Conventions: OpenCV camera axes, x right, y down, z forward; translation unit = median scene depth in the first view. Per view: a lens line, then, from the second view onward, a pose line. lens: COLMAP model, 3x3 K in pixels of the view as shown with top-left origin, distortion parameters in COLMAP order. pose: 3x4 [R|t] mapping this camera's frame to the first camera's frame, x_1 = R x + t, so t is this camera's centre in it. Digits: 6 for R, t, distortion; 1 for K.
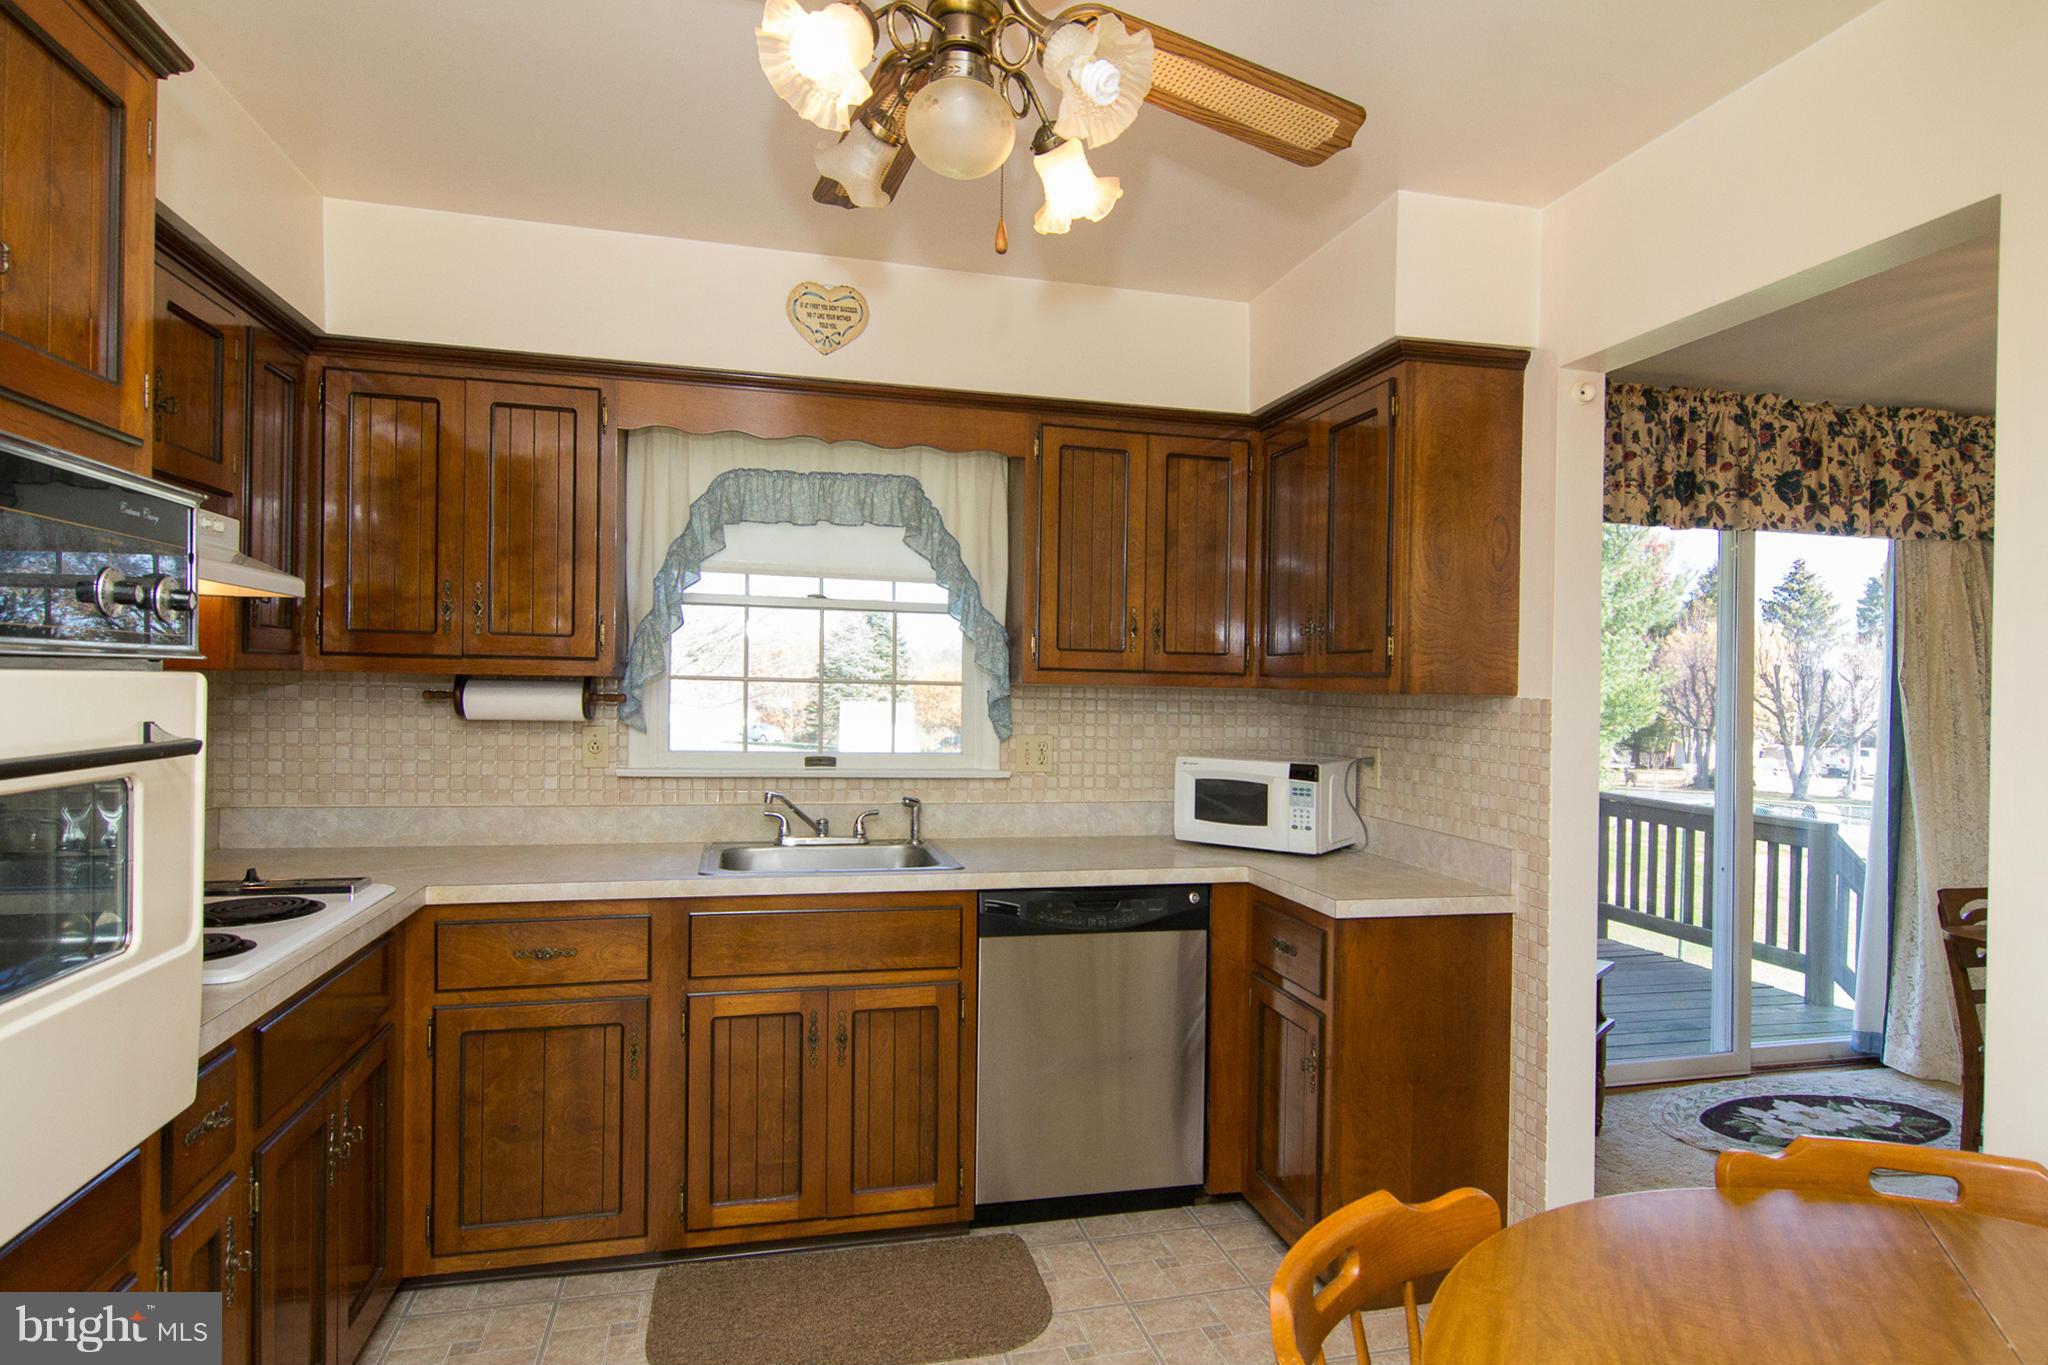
lens RADIAL K [[1288.8, 0, 1030.8], [0, 1288.8, 660.5], [0, 0, 1]] dist [-0.002841, -0.002662]
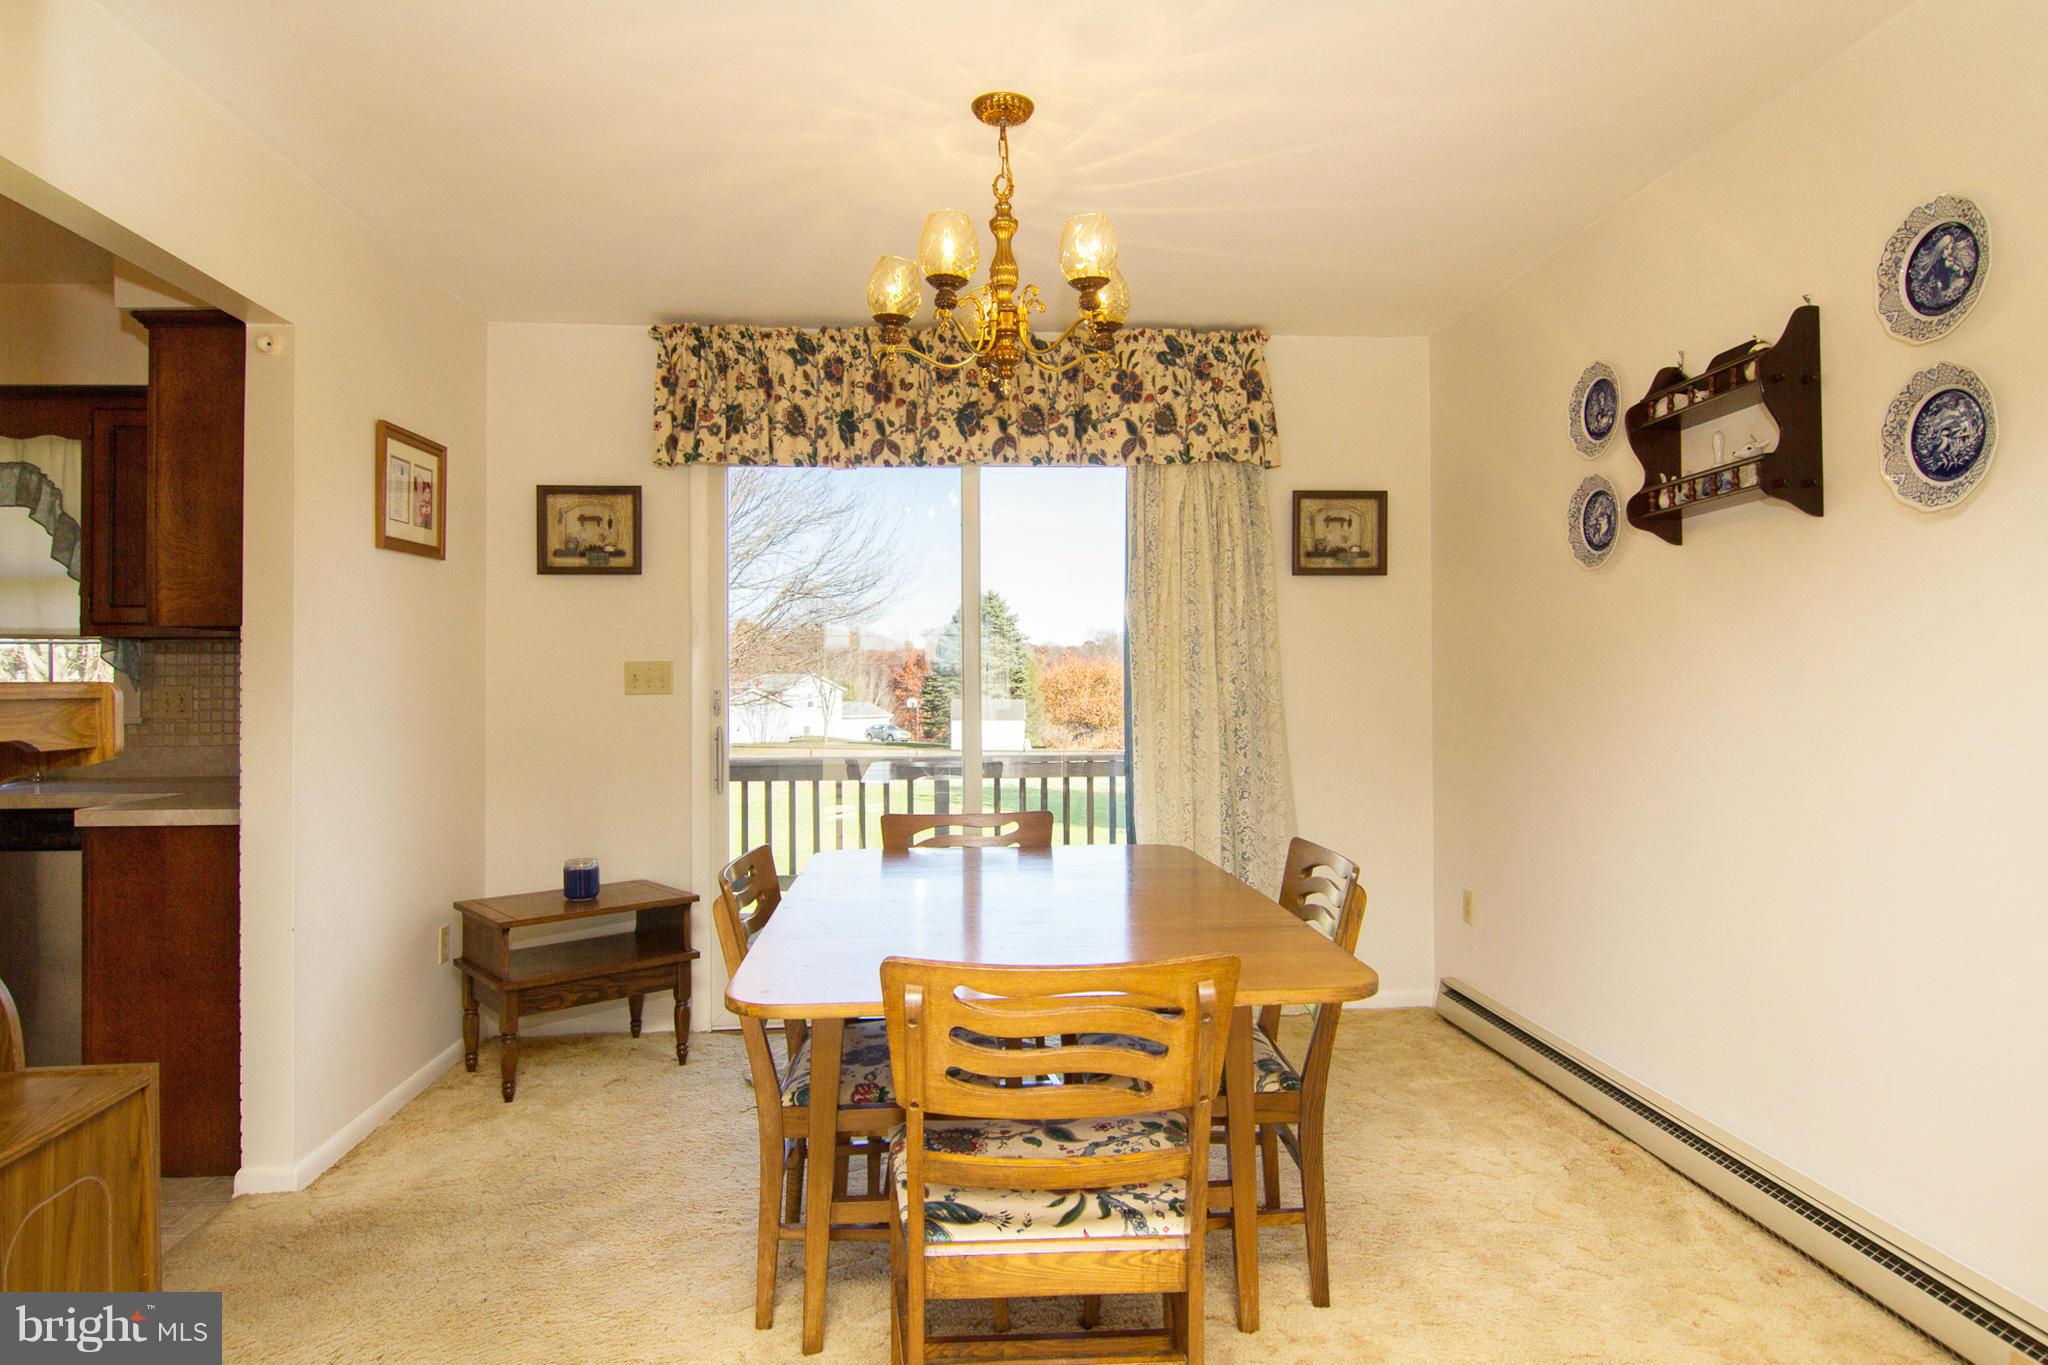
lens RADIAL K [[1338.4, 0, 1185.0], [0, 1338.4, 653.5], [0, 0, 1]] dist [-0.002973, -0.001234]
pose [[0.981106, -0.033311, -0.190584, 0.922487], [0.031740, 0.999432, -0.011288, 0.060034], [0.190852, 0.005025, 0.981606, 0.025655]]
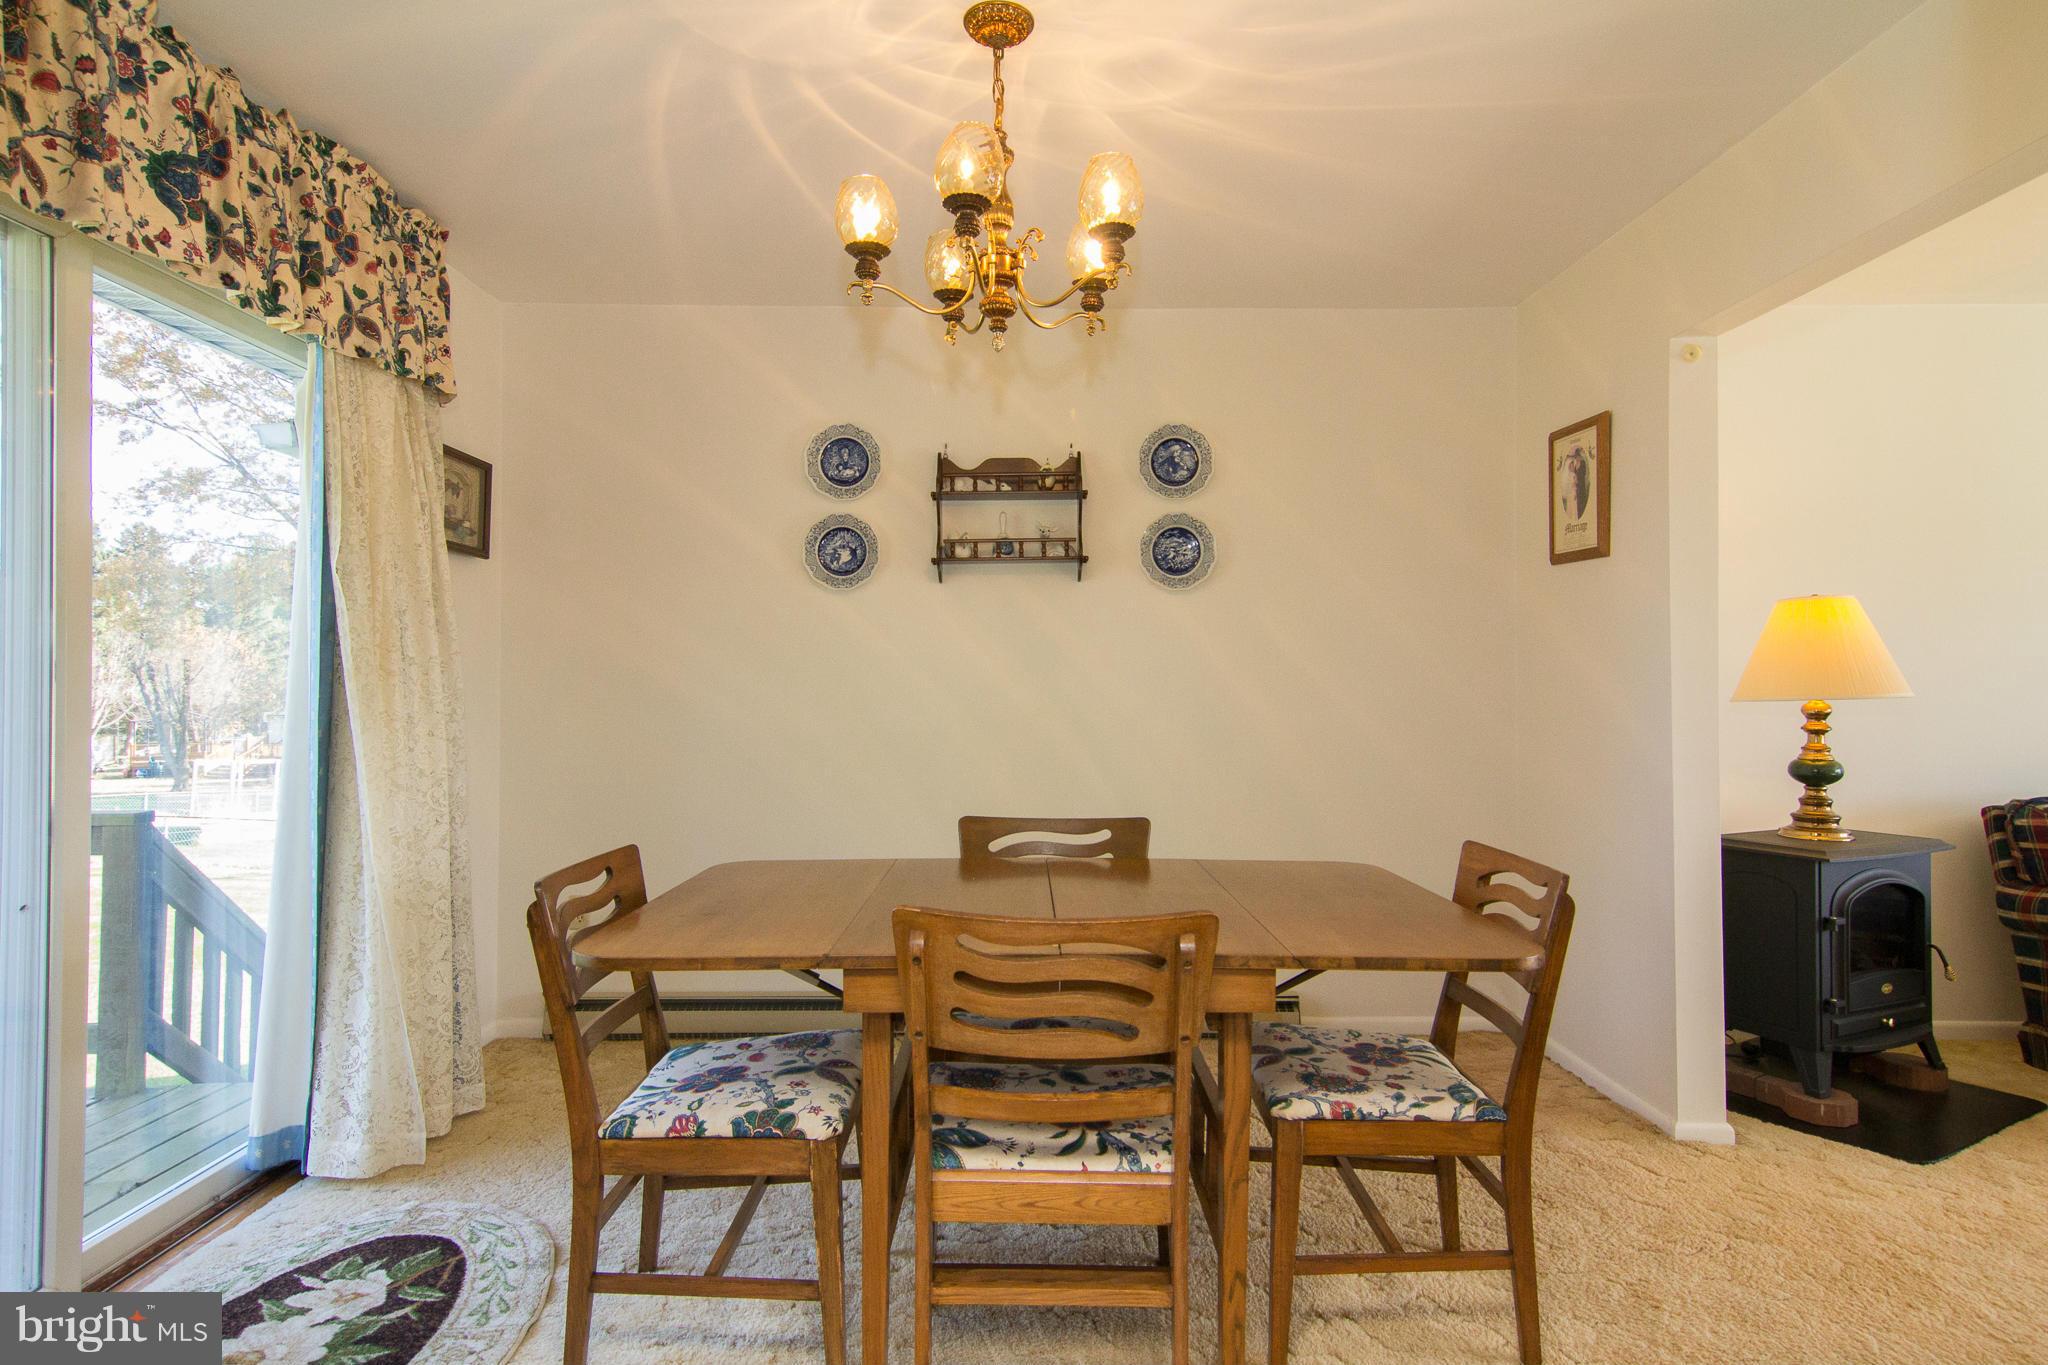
lens RADIAL K [[1153.6, 0, 1020.9], [0, 1153.6, 670.5], [0, 0, 1]] dist [0.036248, -0.002074]
pose [[0.273392, -0.003192, 0.961897, 0.207960], [-0.004216, 0.999981, 0.004517, 0.062719], [-0.961894, -0.005290, 0.273373, 0.515735]]
